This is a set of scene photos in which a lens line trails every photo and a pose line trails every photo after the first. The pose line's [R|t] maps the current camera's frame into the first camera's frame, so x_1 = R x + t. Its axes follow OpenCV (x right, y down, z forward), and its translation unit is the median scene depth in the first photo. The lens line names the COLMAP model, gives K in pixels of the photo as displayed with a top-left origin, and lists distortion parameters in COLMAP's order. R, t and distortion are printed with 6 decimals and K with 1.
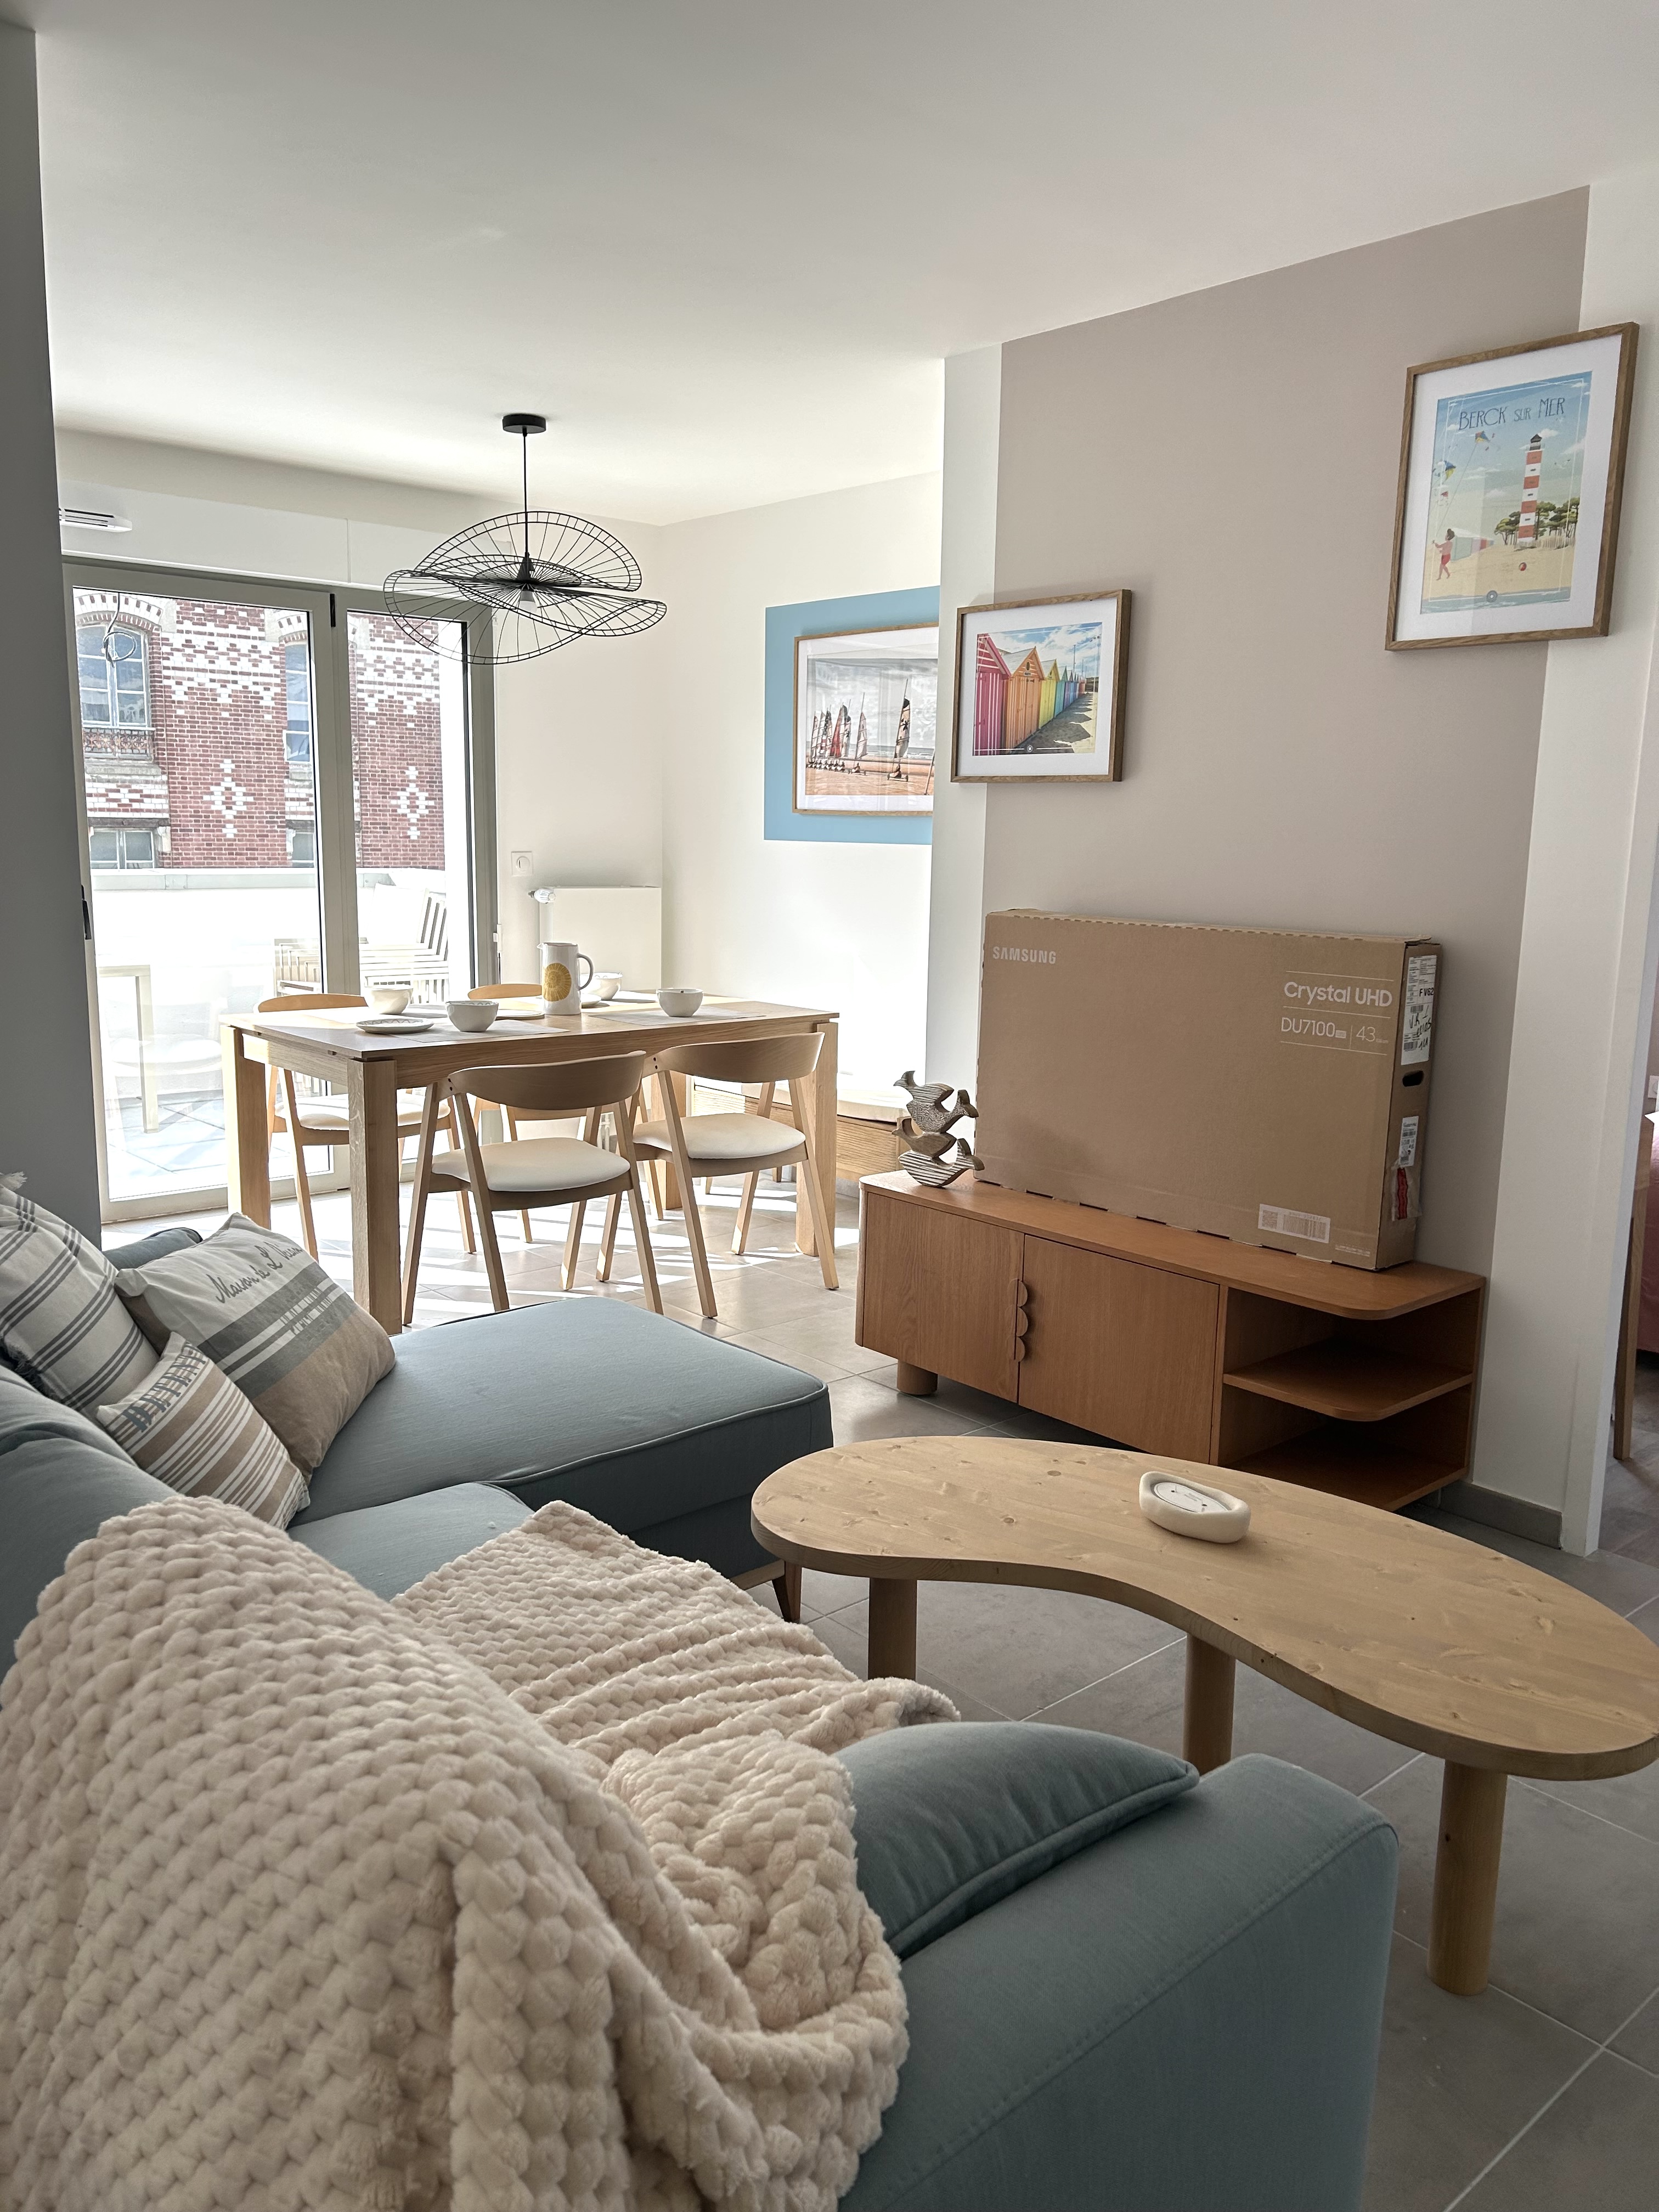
lens RADIAL K [[1672.5, 0, 831.2], [0, 1672.5, 1111.1], [0, 0, 1]] dist [0.018370, -0.008461]
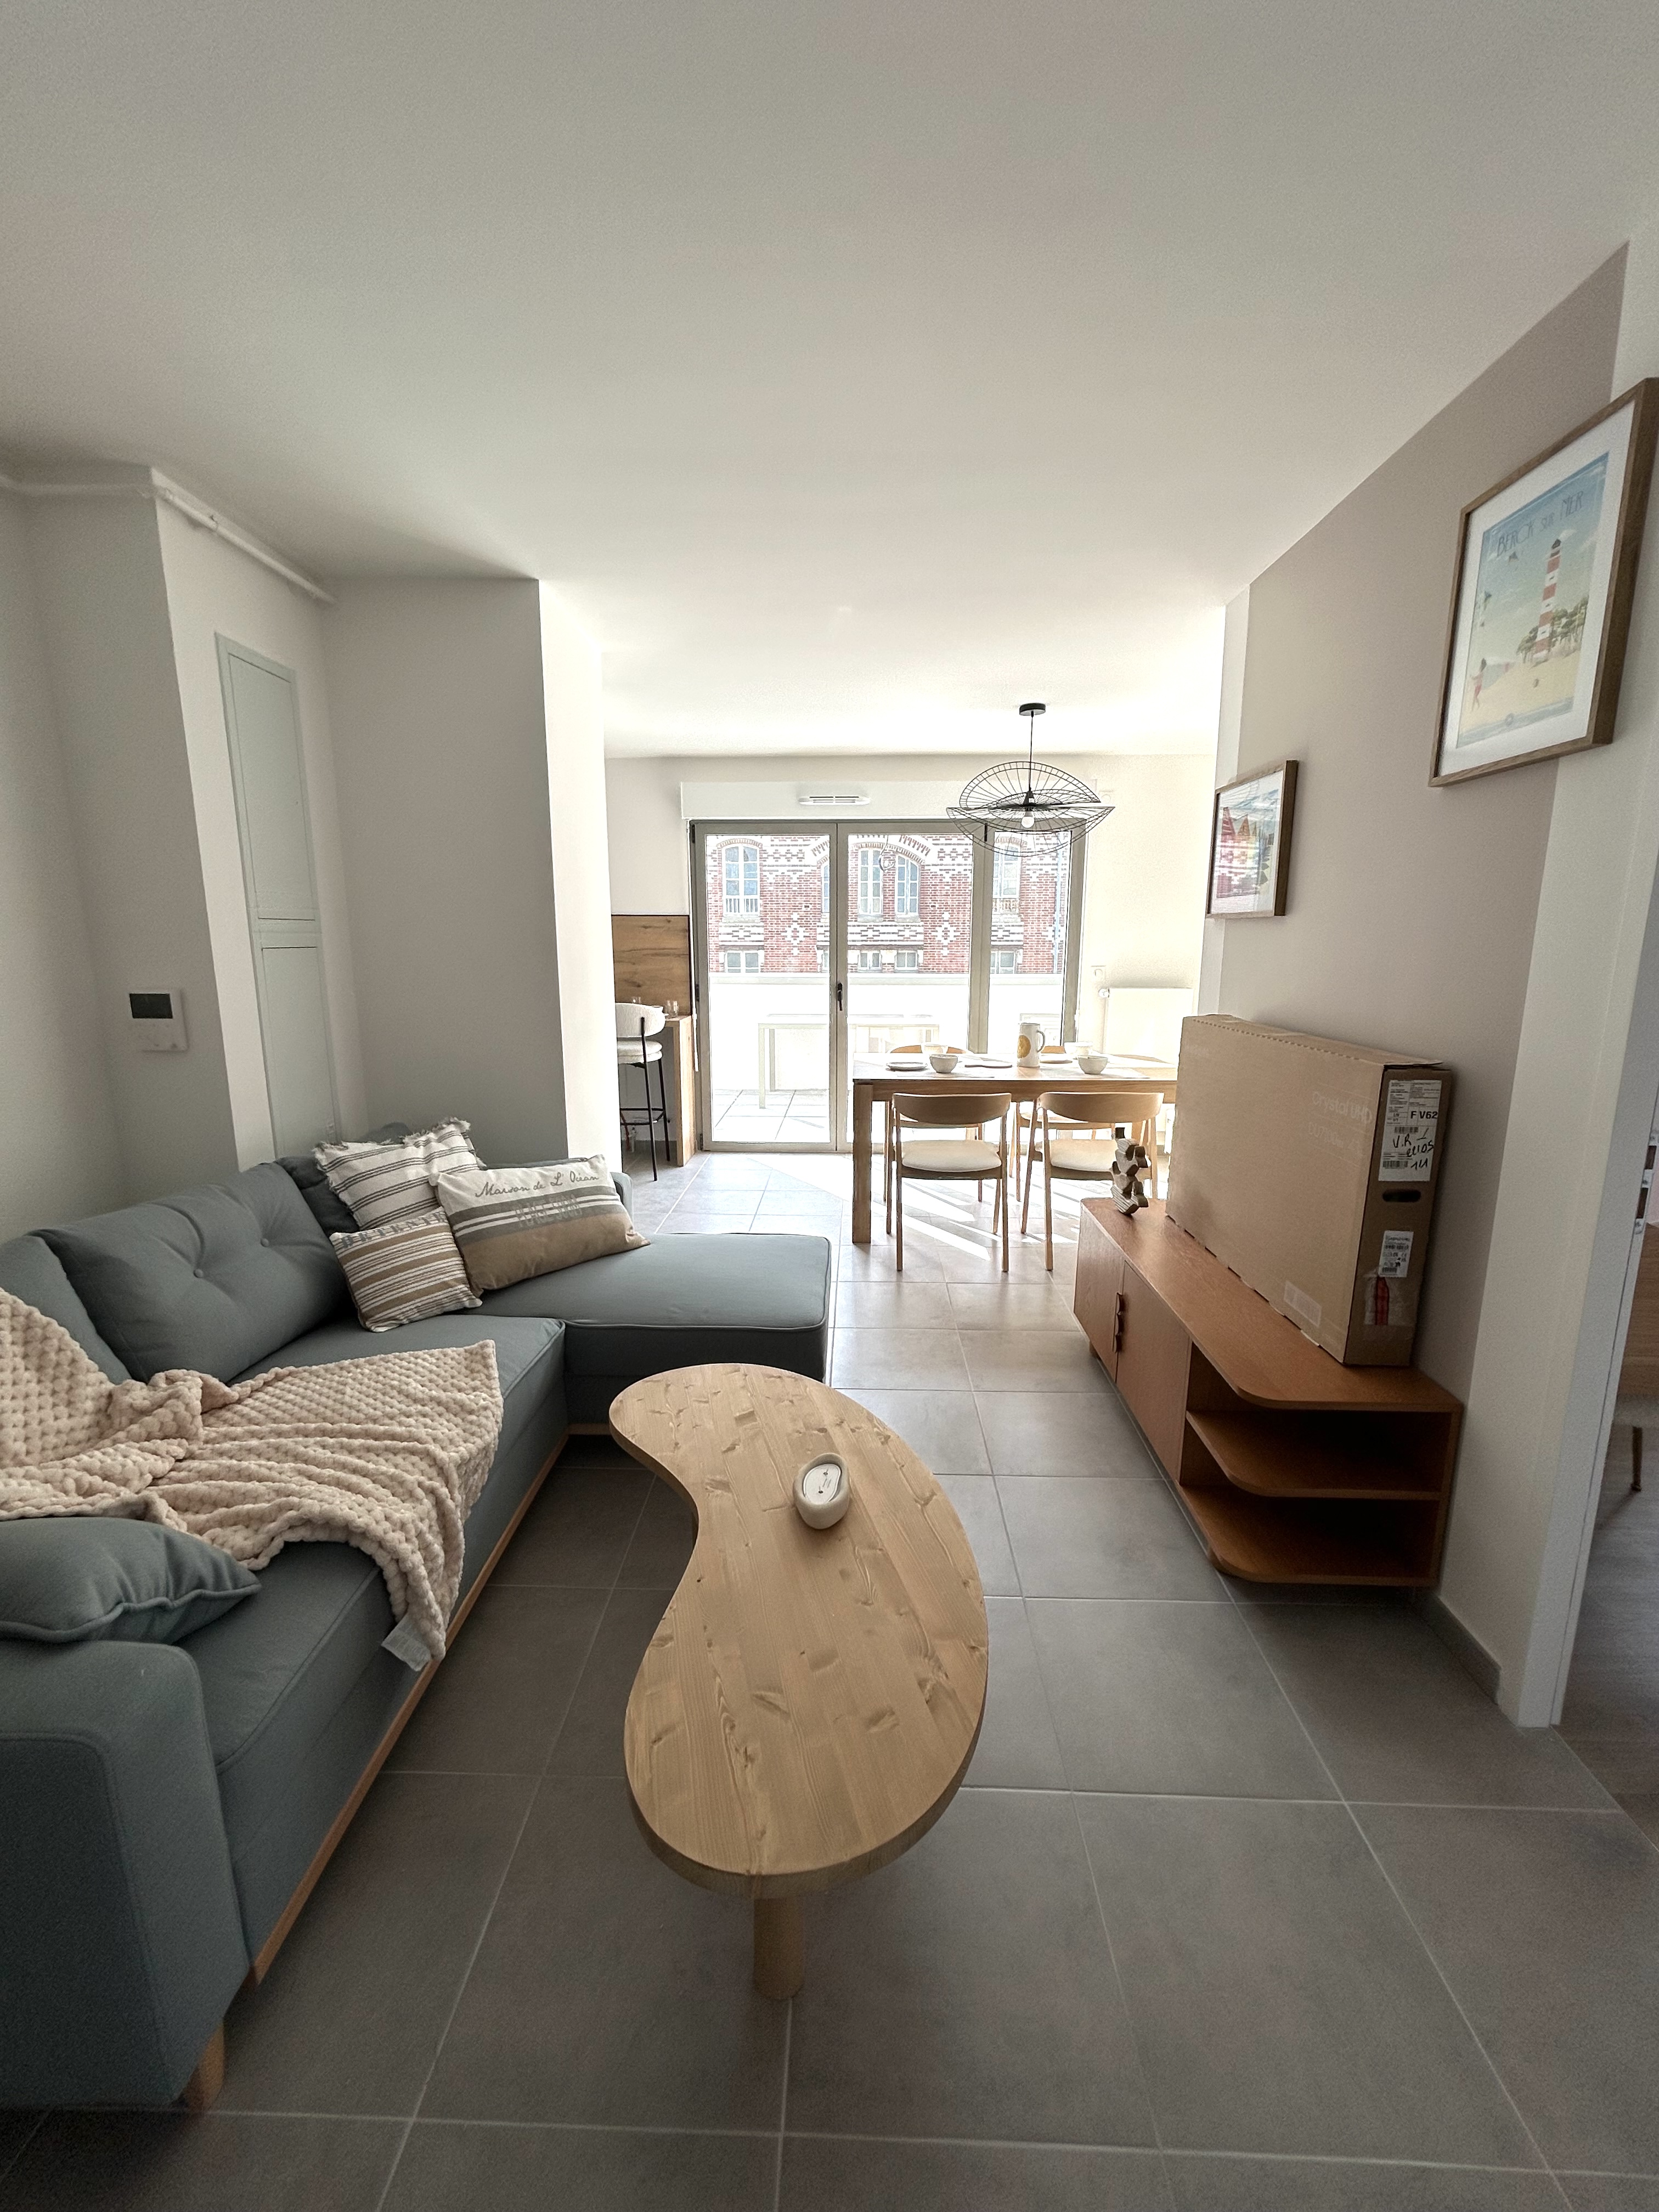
lens RADIAL K [[897.8, 0, 836.2], [0, 897.8, 1099.6], [0, 0, 1]] dist [-0.004257, 0.001087]
pose [[0.723289, 0.107163, -0.682180, 0.499560], [-0.106106, 0.993401, 0.043553, -0.070295], [0.682345, 0.040882, 0.729886, 0.371683]]
